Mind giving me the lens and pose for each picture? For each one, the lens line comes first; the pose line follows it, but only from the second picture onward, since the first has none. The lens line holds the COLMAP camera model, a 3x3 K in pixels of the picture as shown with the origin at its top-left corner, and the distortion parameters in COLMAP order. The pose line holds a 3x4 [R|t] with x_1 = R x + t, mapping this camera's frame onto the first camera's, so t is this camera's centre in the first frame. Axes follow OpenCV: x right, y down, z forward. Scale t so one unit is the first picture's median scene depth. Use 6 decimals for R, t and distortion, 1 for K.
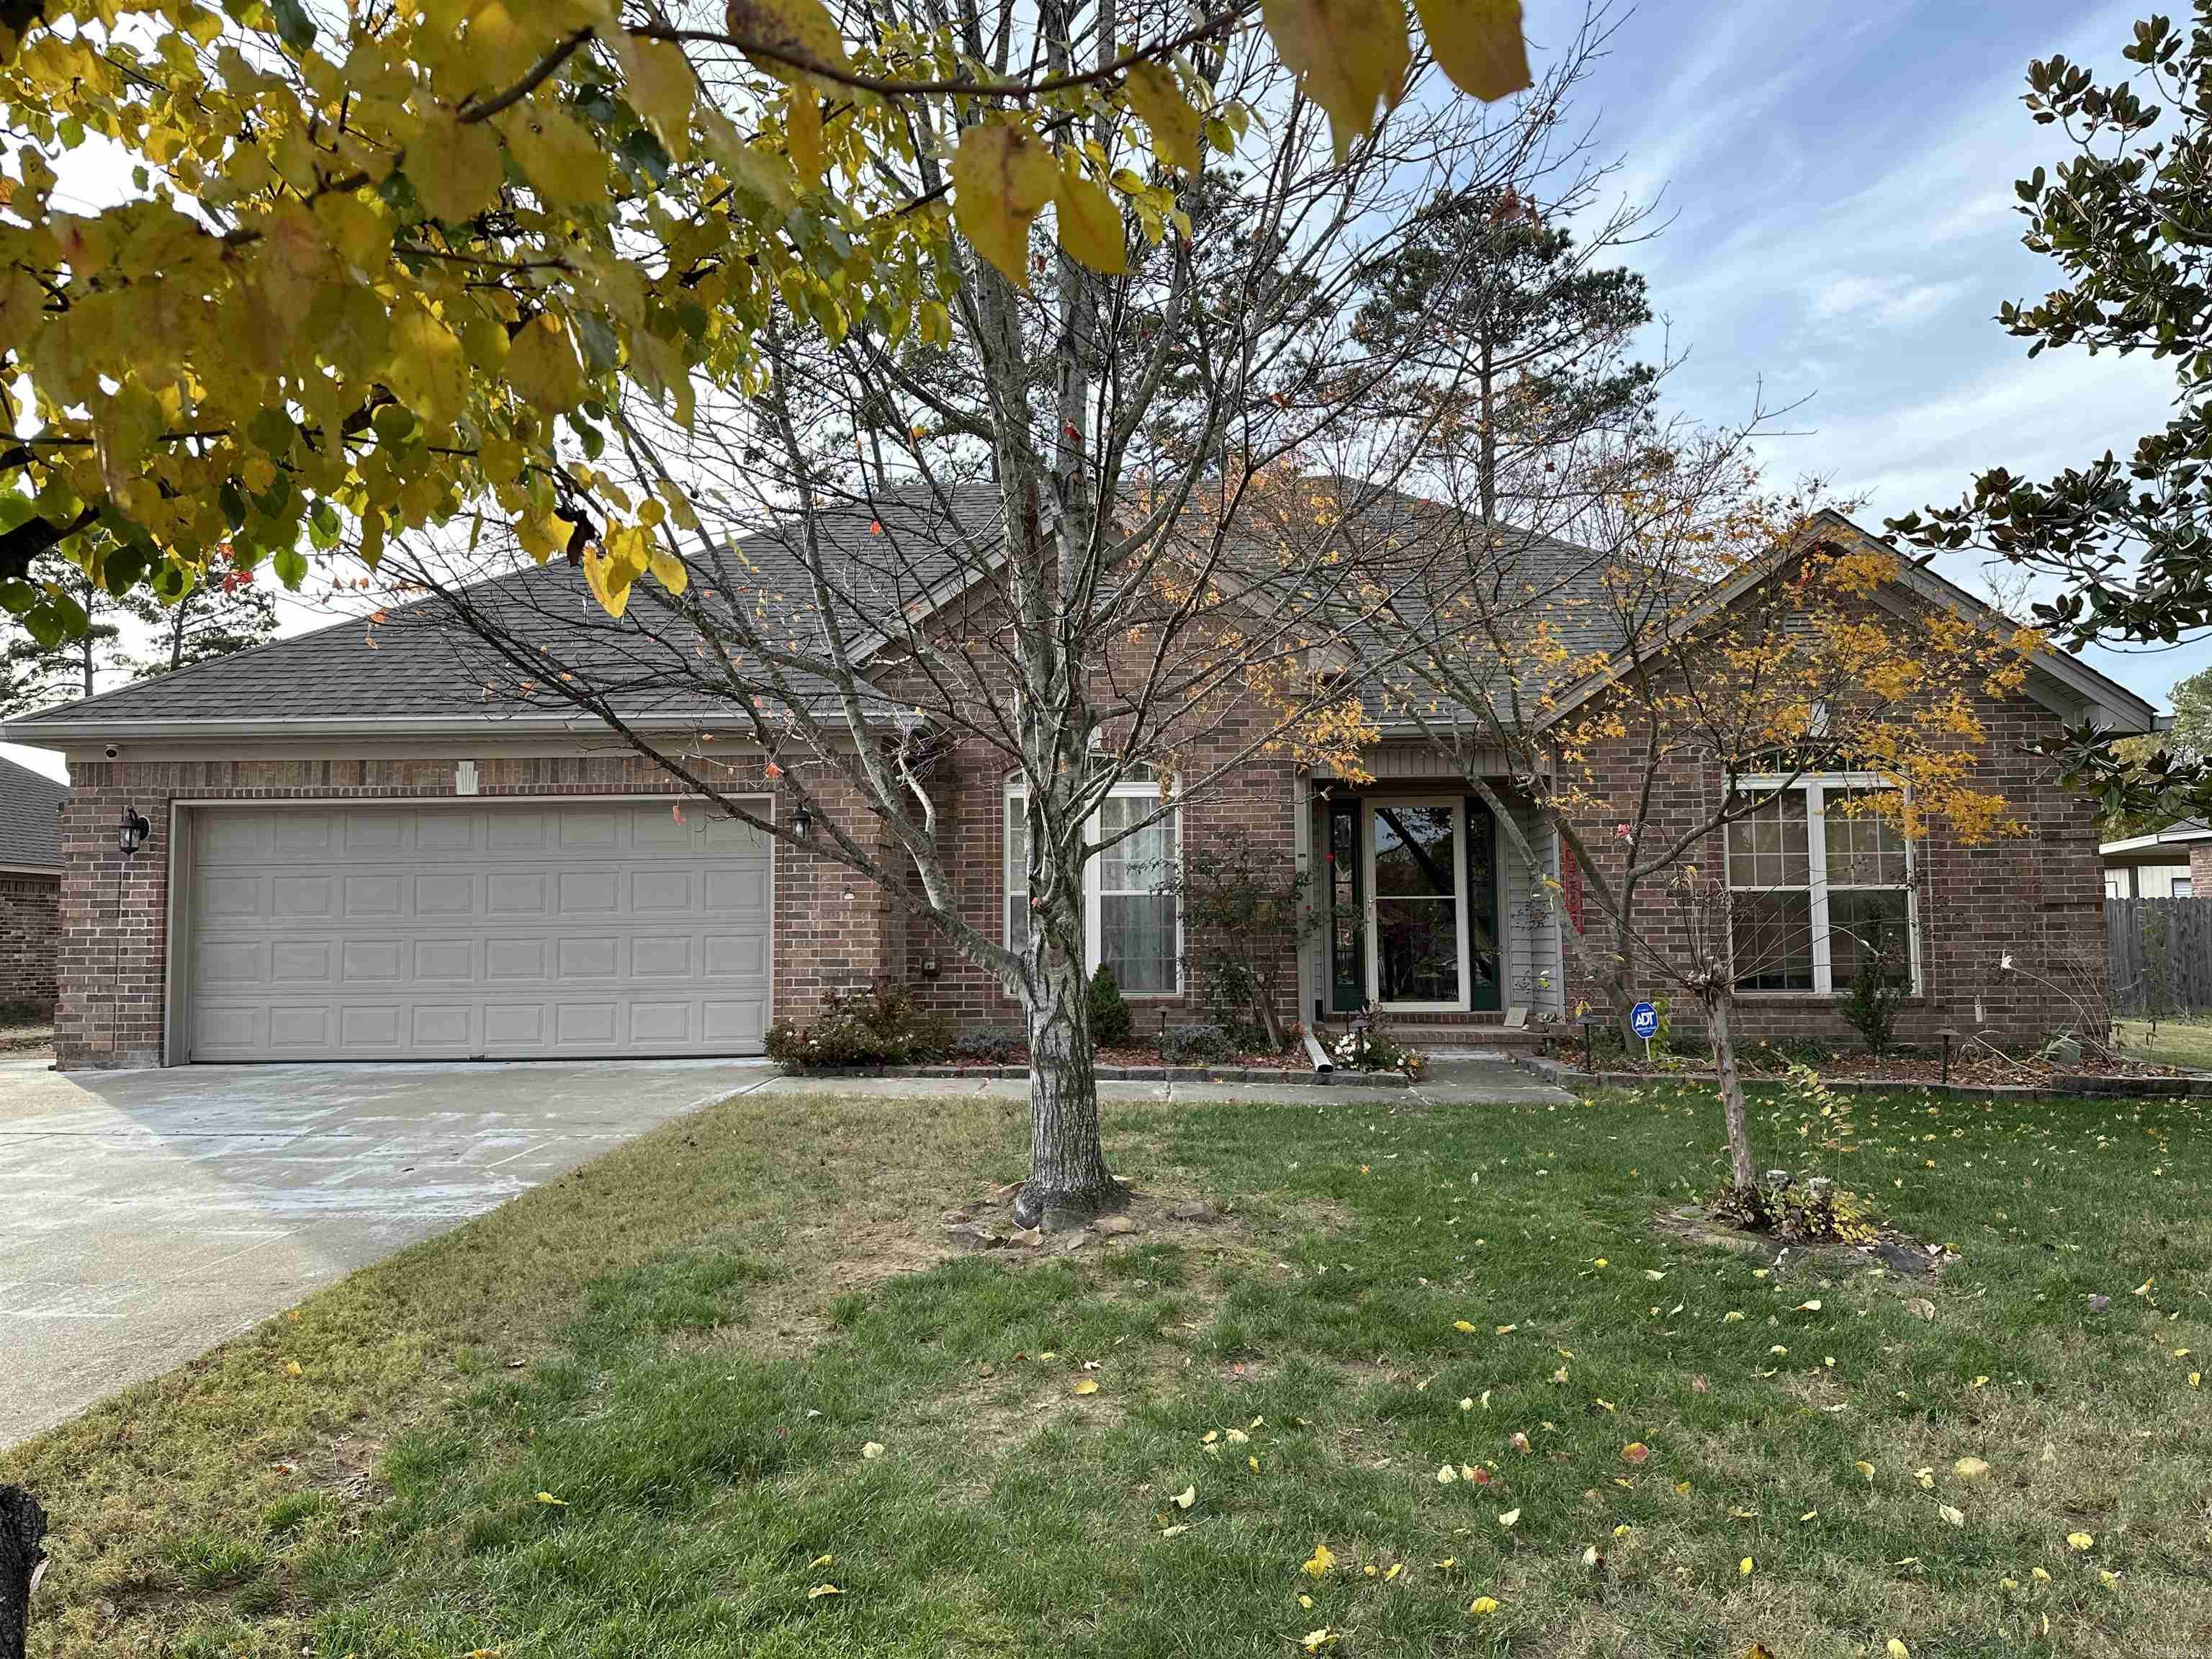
lens RADIAL K [[1544.5, 0, 1106.8], [0, 1544.5, 819.1], [0, 0, 1]] dist [0.117179, -0.152363]
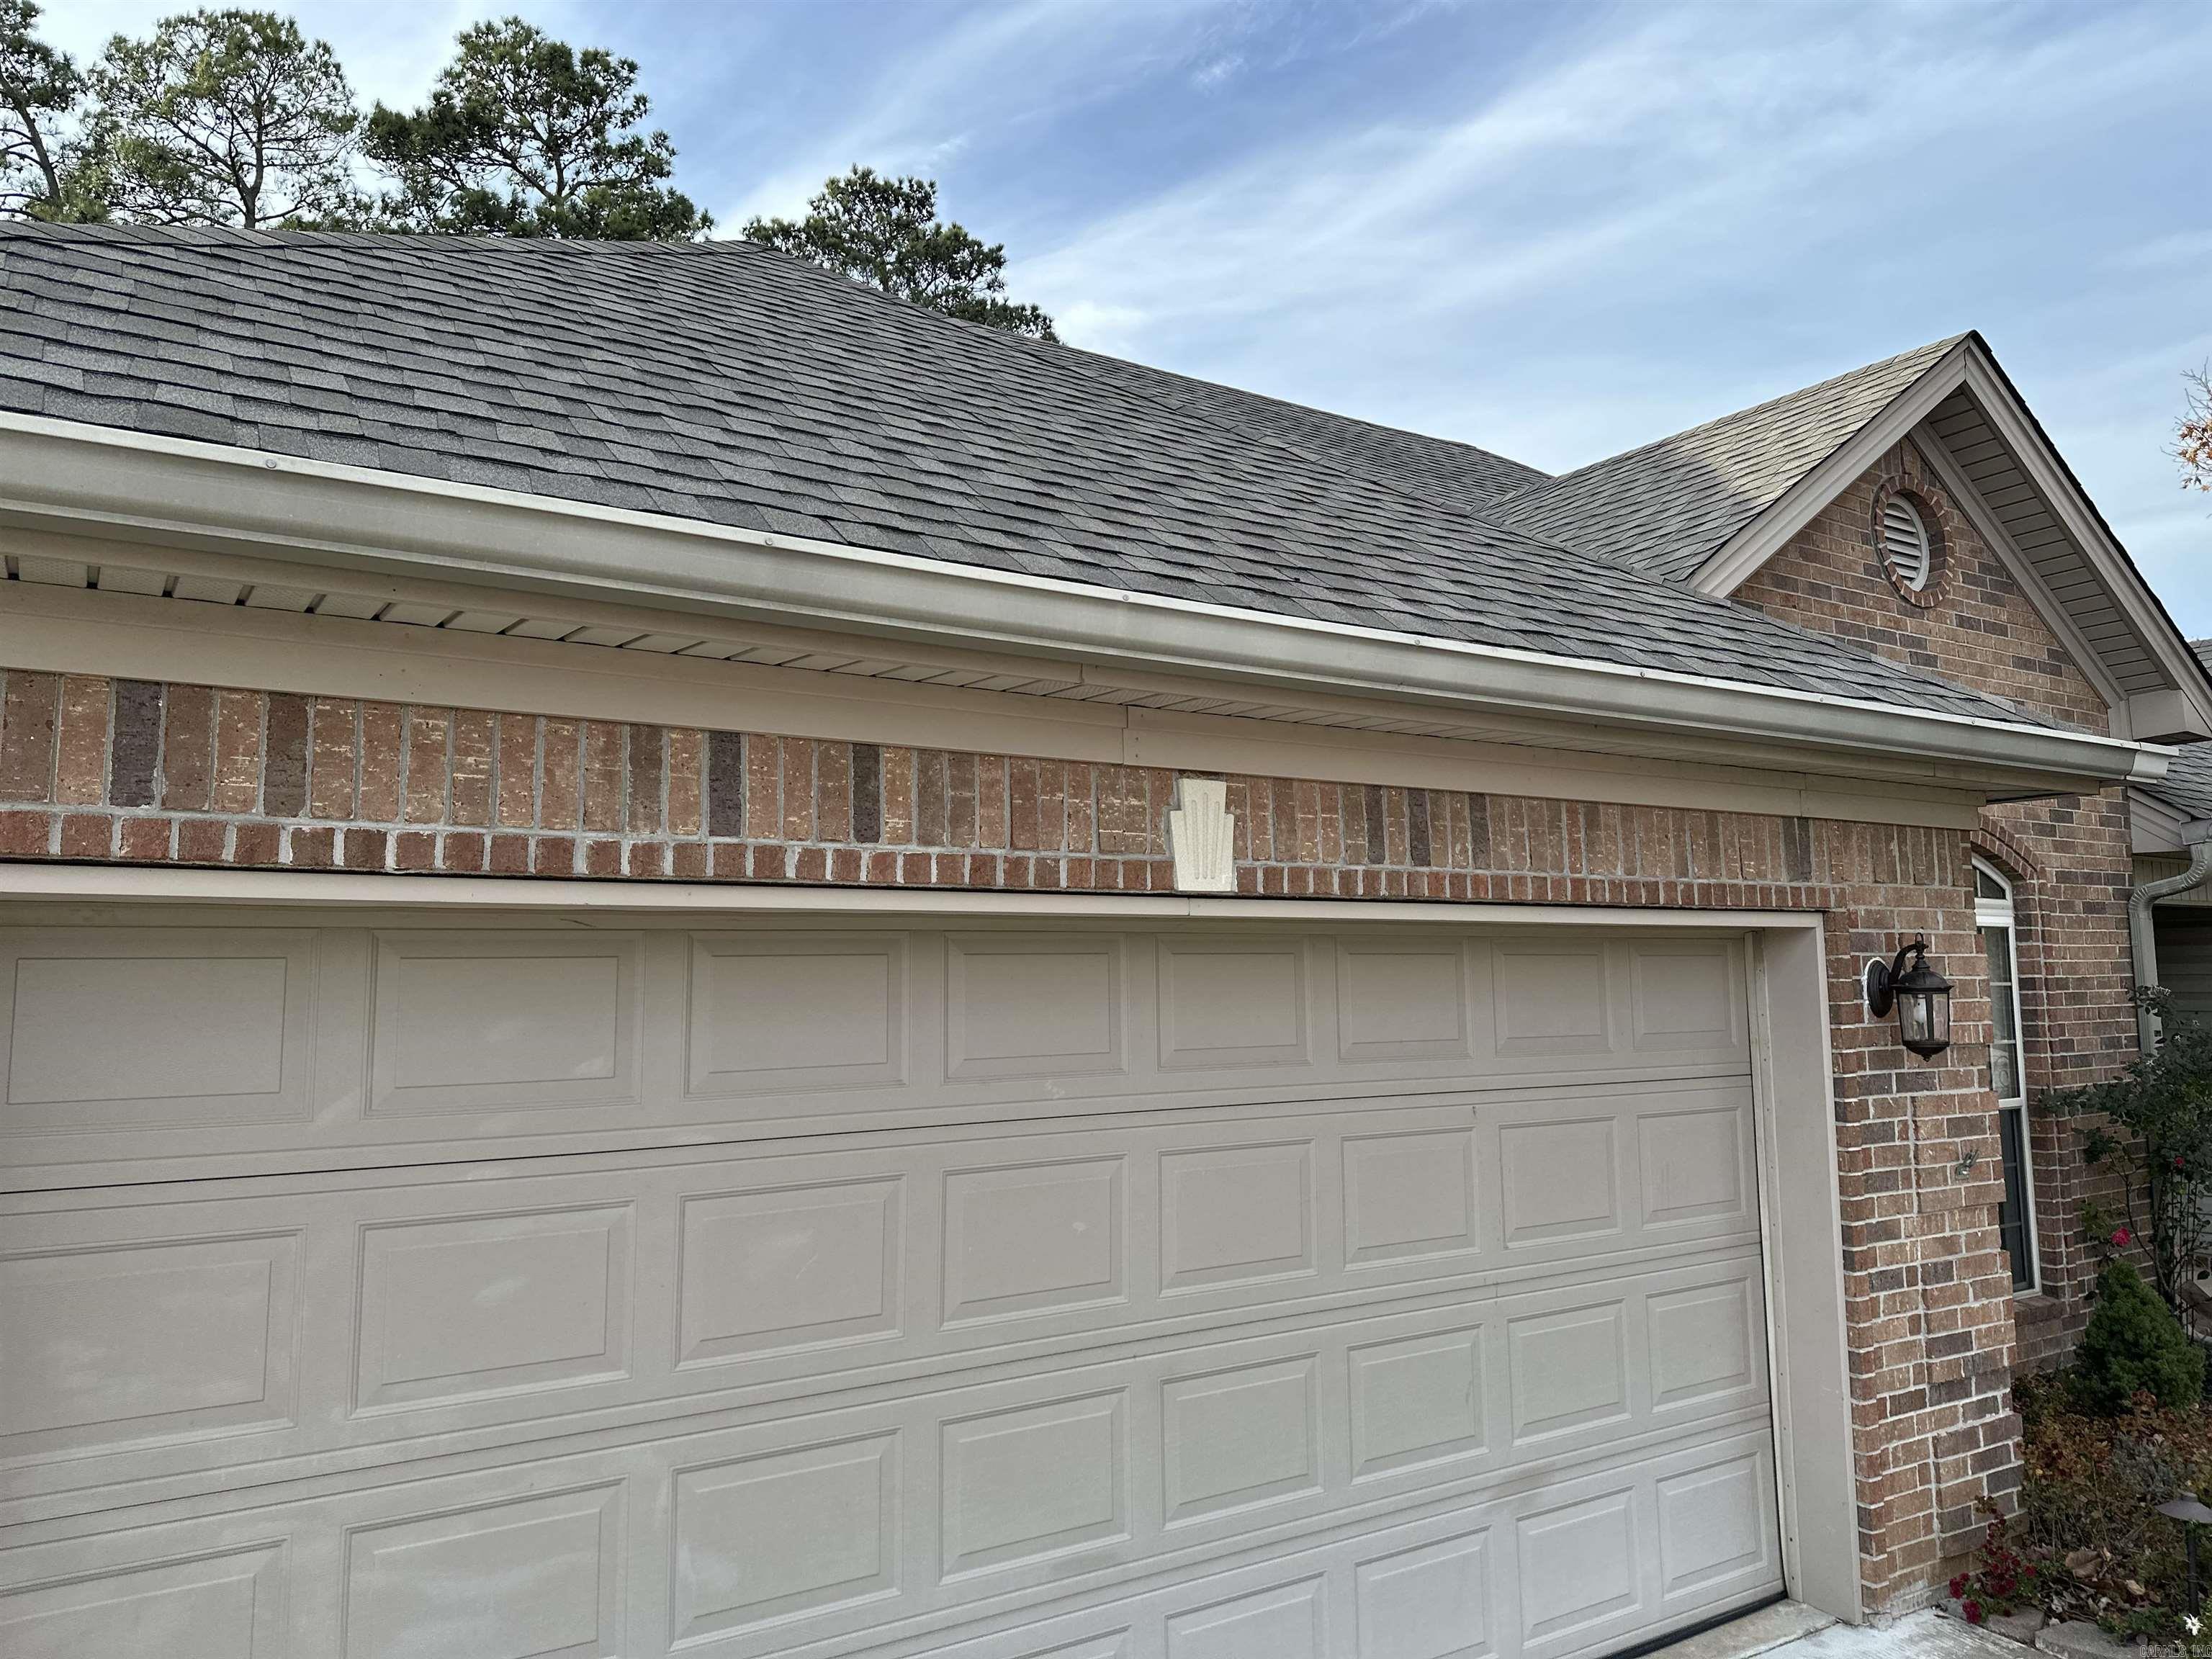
lens RADIAL K [[1544.5, 0, 1106.8], [0, 1544.5, 819.1], [0, 0, 1]] dist [0.117179, -0.152363]
pose [[0.815633, 0.061246, 0.575318, -0.585874], [-0.045063, 0.998085, -0.042365, -0.016110], [-0.576811, 0.008629, 0.816832, 0.770699]]
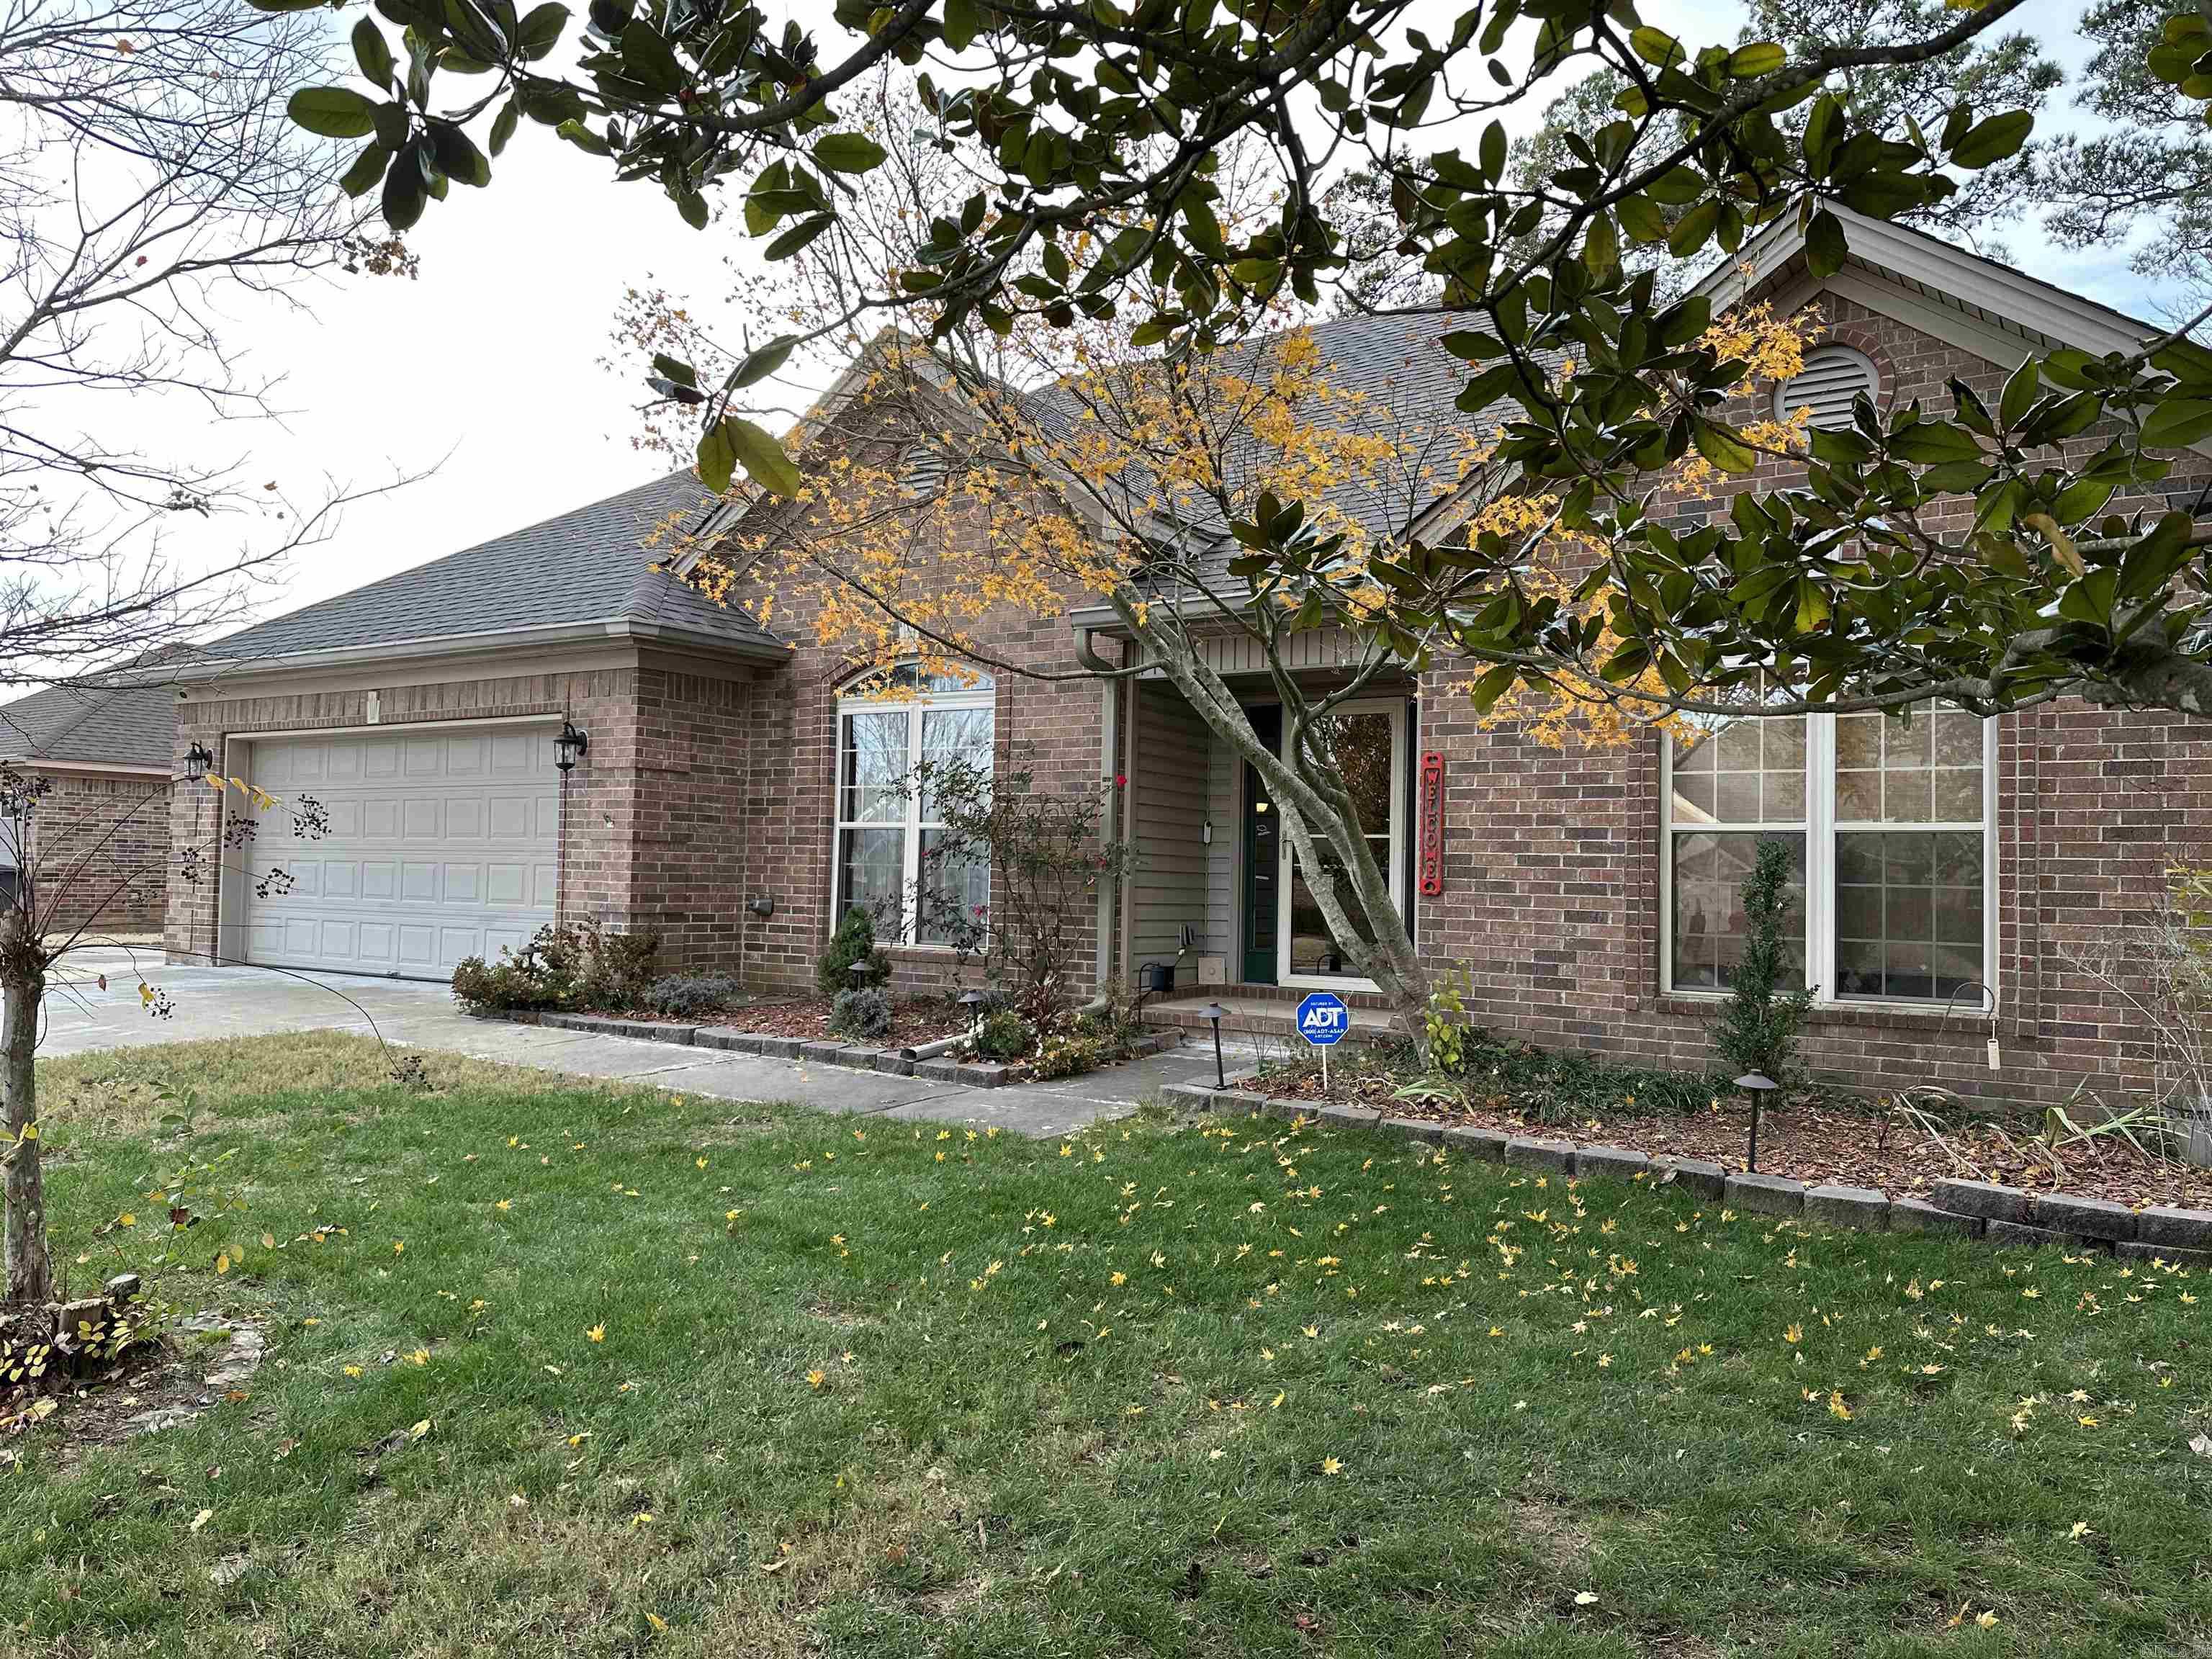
lens RADIAL K [[1544.5, 0, 1106.8], [0, 1544.5, 819.1], [0, 0, 1]] dist [0.117179, -0.152363]
pose [[0.856583, 0.008224, -0.515943, 0.549038], [0.014696, 0.999079, 0.040323, 0.012526], [0.515800, -0.042122, 0.855673, 0.350680]]
